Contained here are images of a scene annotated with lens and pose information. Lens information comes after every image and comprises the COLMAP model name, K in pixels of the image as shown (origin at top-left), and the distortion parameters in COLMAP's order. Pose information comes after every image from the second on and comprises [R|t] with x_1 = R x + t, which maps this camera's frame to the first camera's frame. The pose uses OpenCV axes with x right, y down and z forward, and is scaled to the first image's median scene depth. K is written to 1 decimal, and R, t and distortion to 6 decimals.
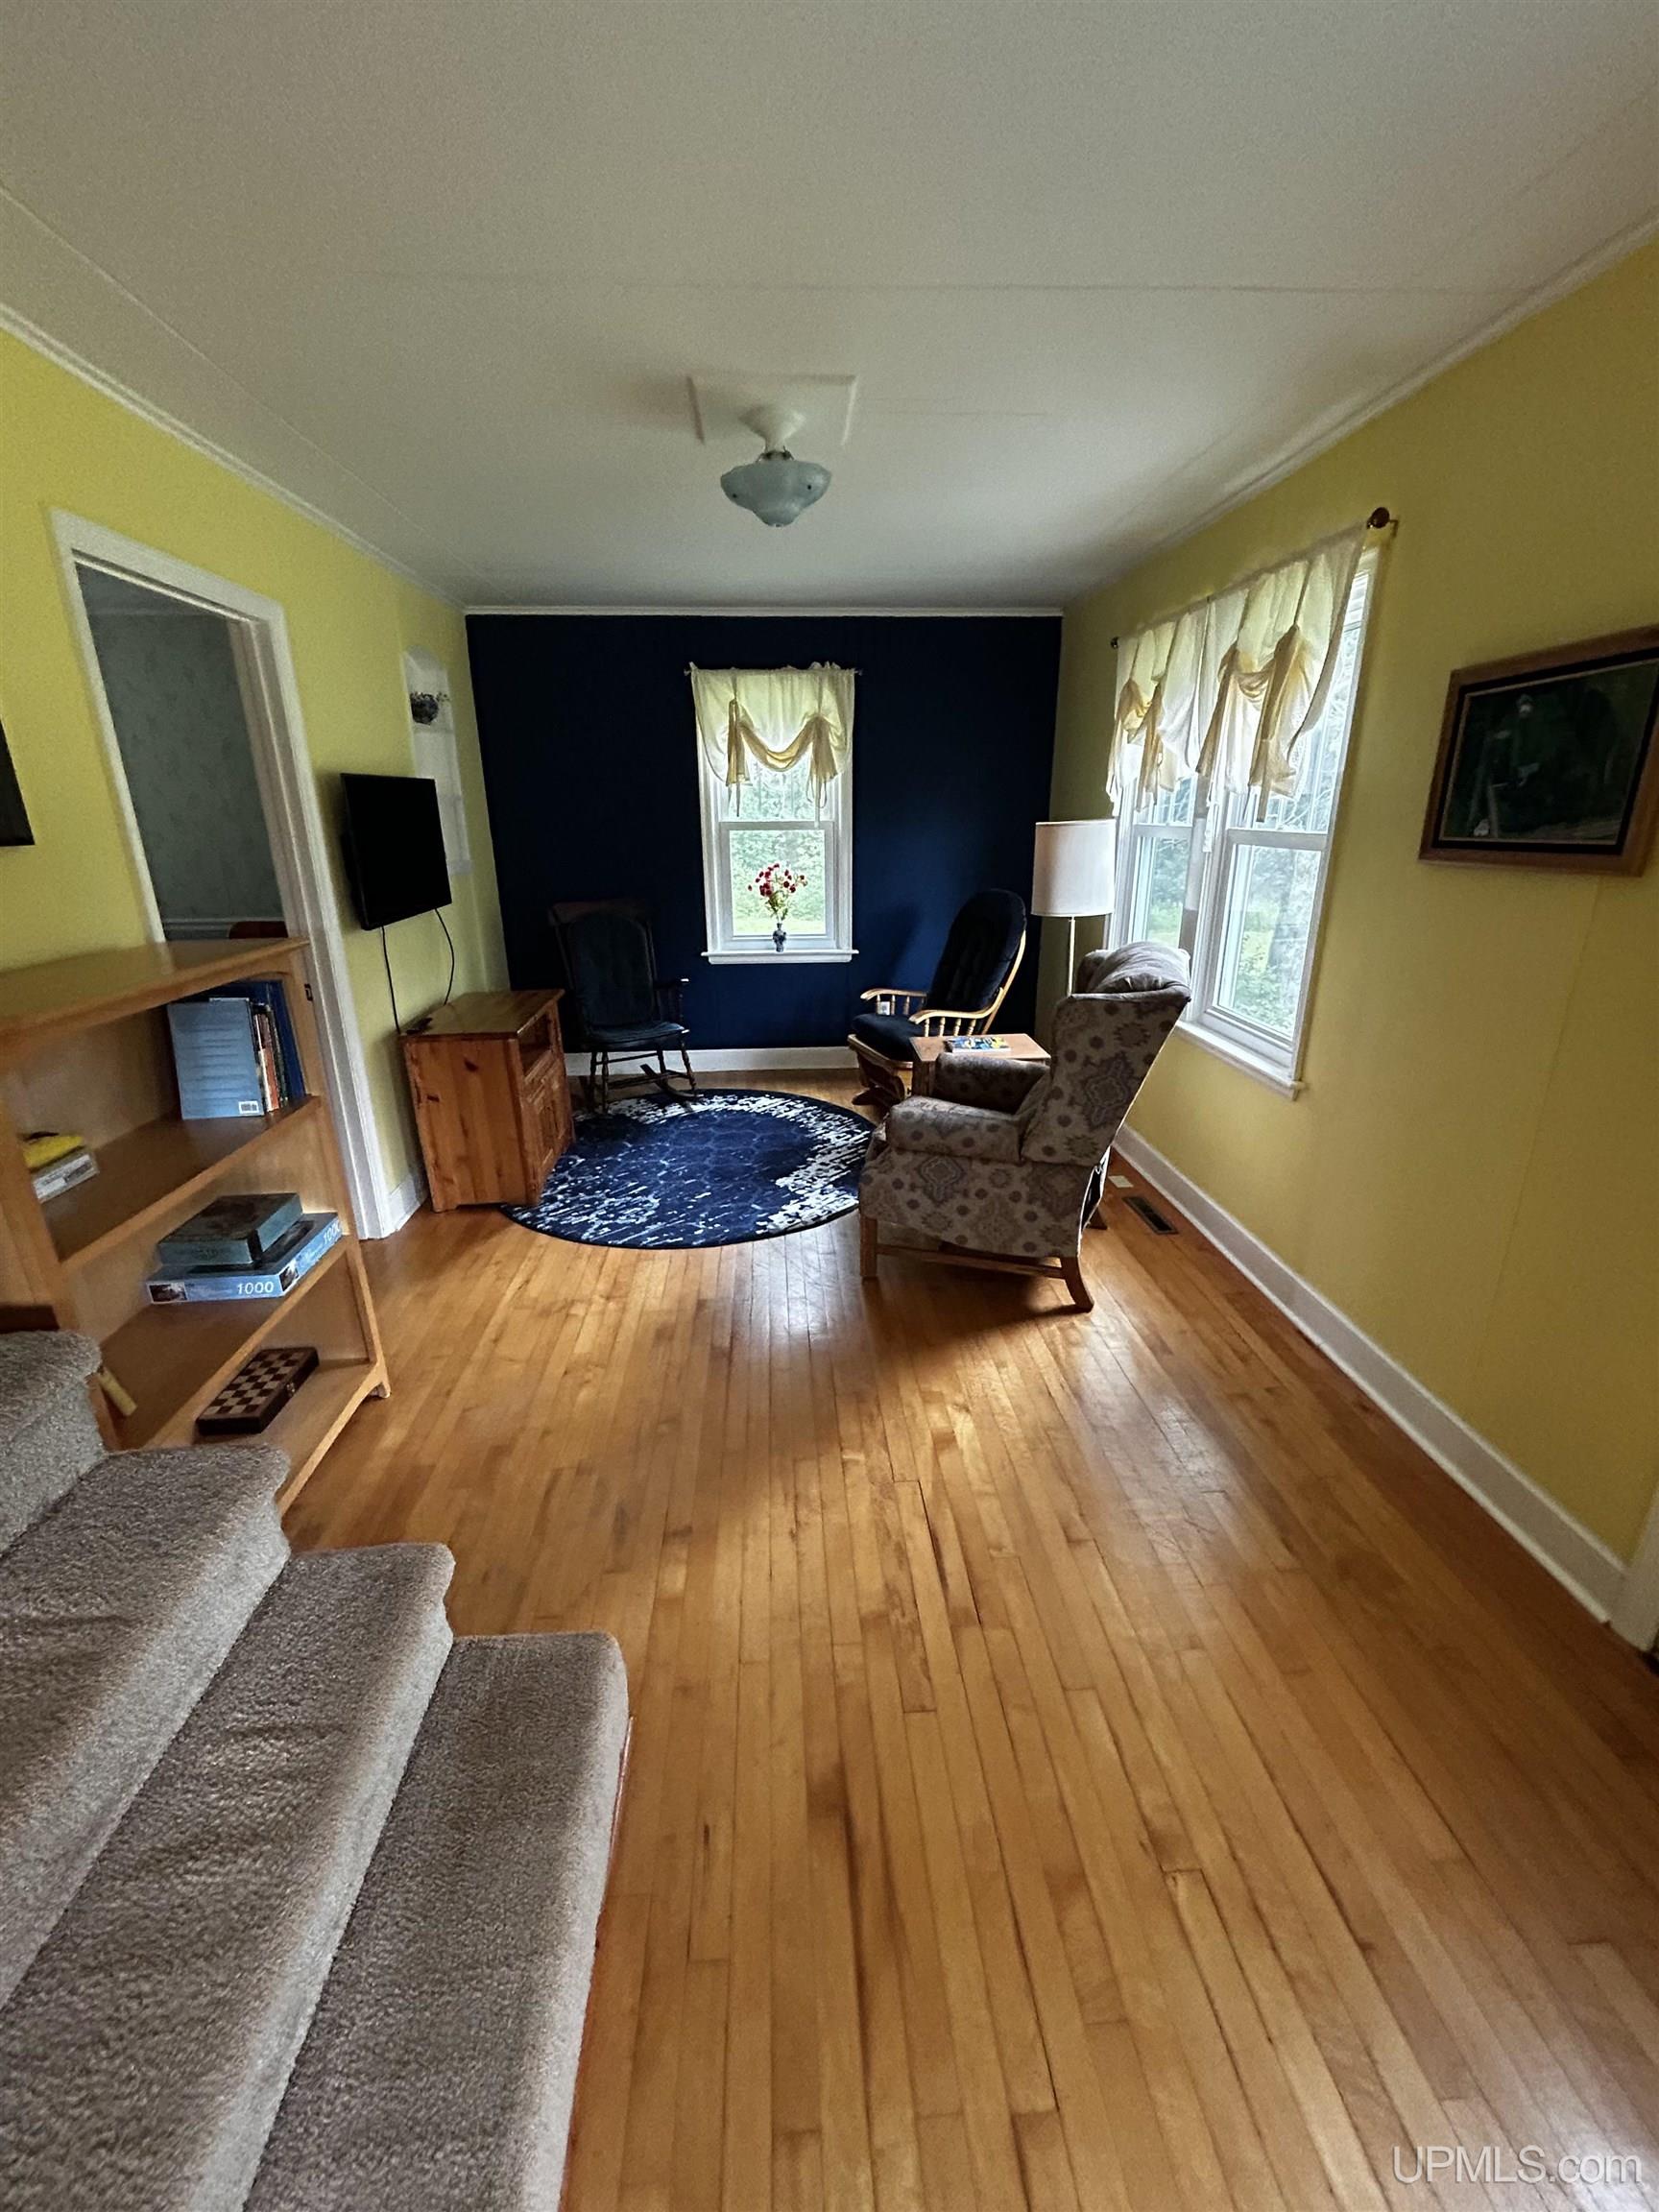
lens RADIAL K [[905.5, 0, 829.5], [0, 905.5, 1106.0], [0, 0, 1]] dist [0.002433, -0.000490]
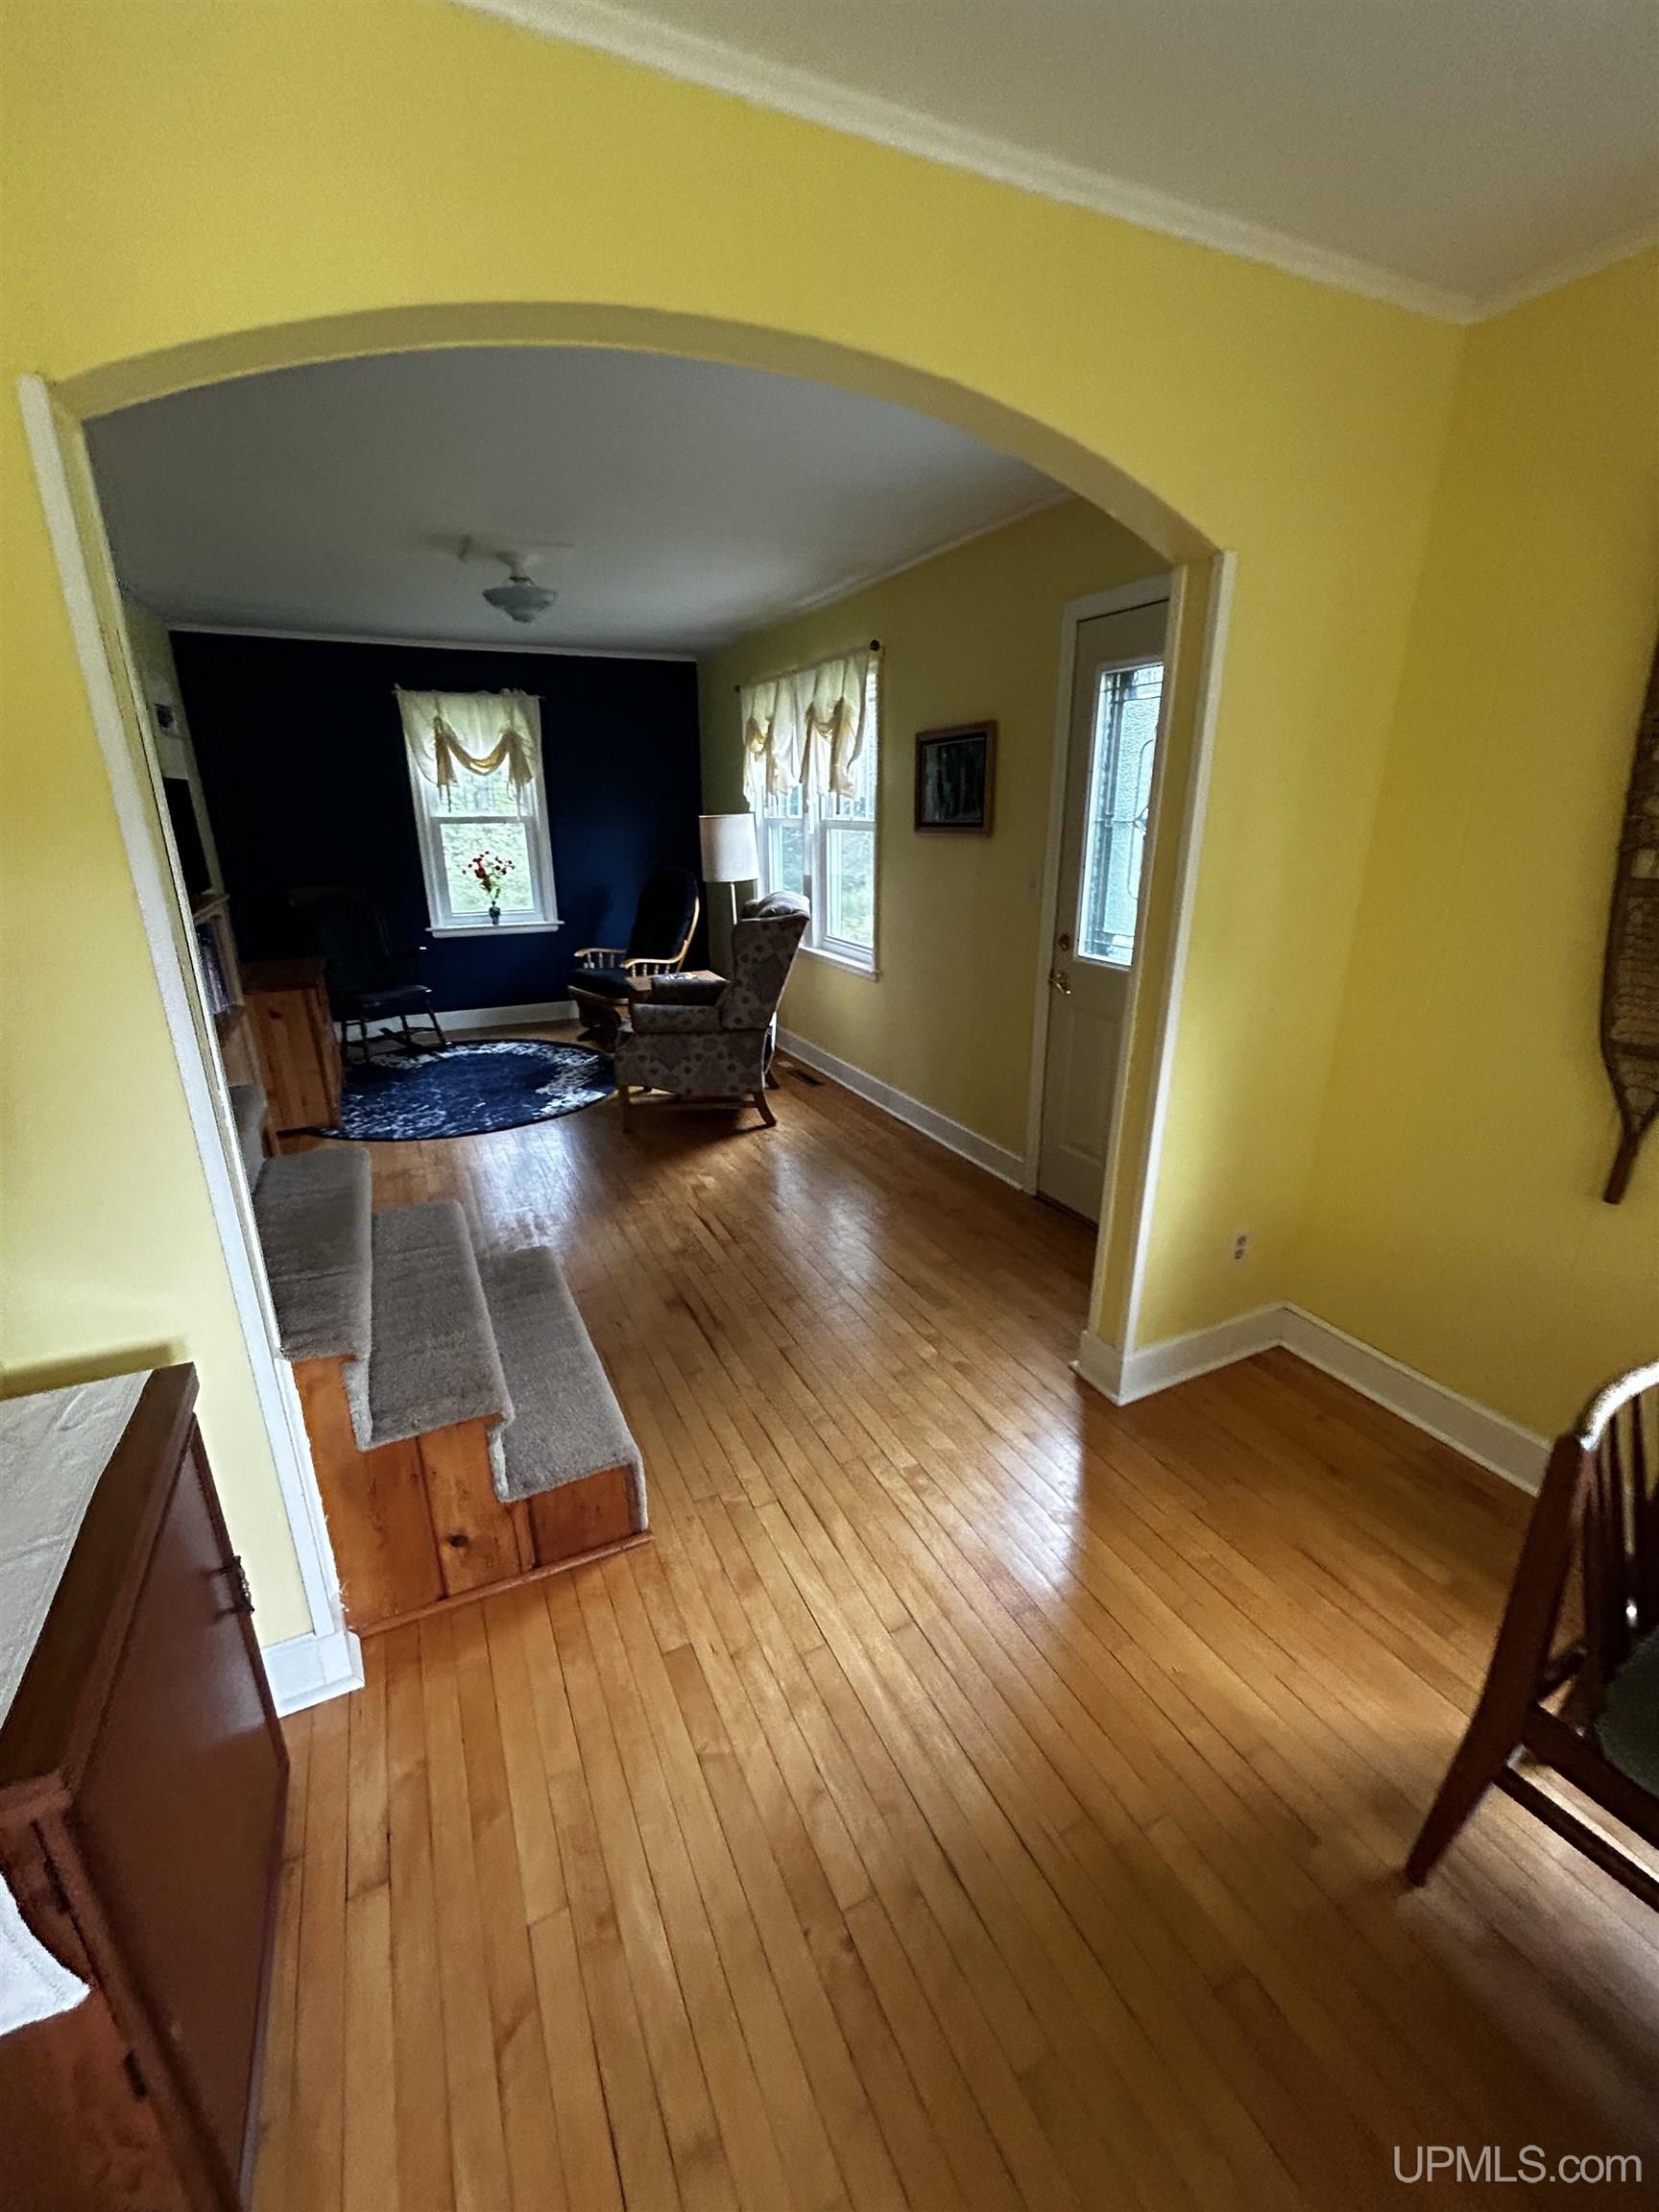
lens RADIAL K [[905.5, 0, 829.5], [0, 905.5, 1106.0], [0, 0, 1]] dist [0.002433, -0.000490]
pose [[0.929156, -0.114157, 0.351620, -0.140402], [0.113972, 0.993256, 0.021297, 0.138594], [-0.351680, 0.020287, 0.935900, -0.410889]]
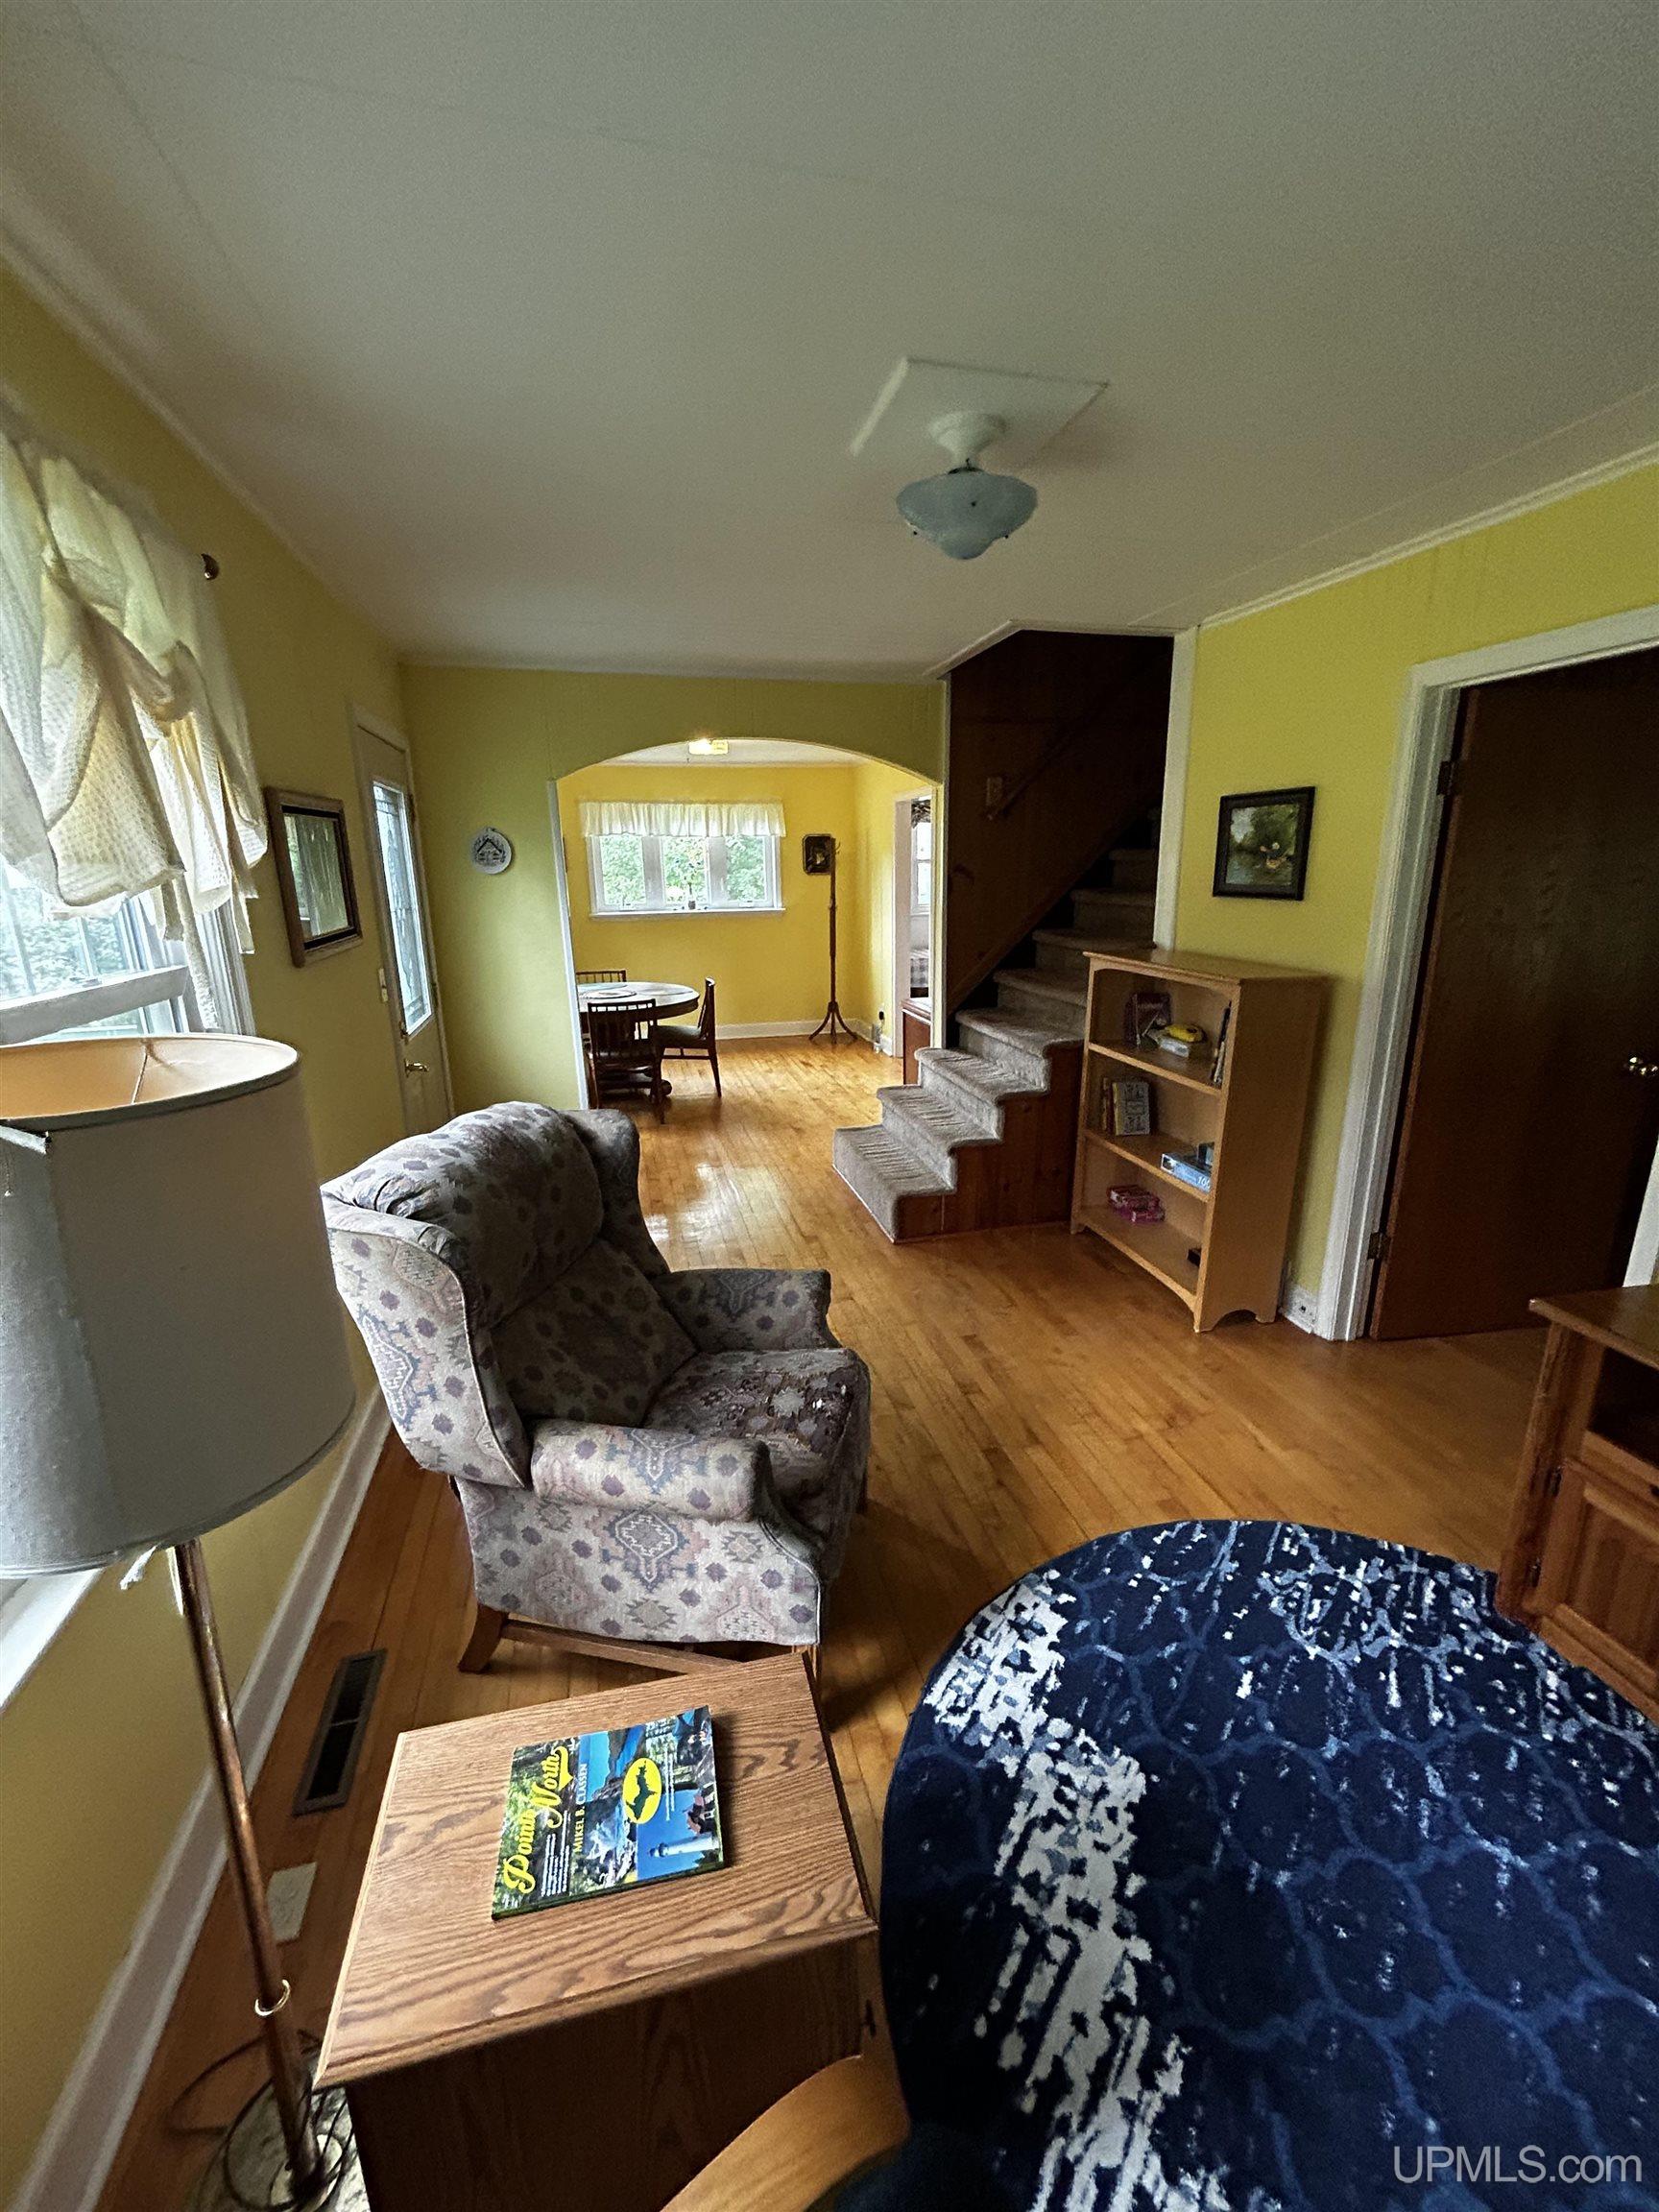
lens RADIAL K [[905.5, 0, 829.5], [0, 905.5, 1106.0], [0, 0, 1]] dist [0.002433, -0.000490]
pose [[-0.985143, 0.066959, -0.158143, 0.146160], [-0.031021, 0.836328, 0.547351, -0.450422], [0.168909, 0.544125, -0.821826, 1.275364]]
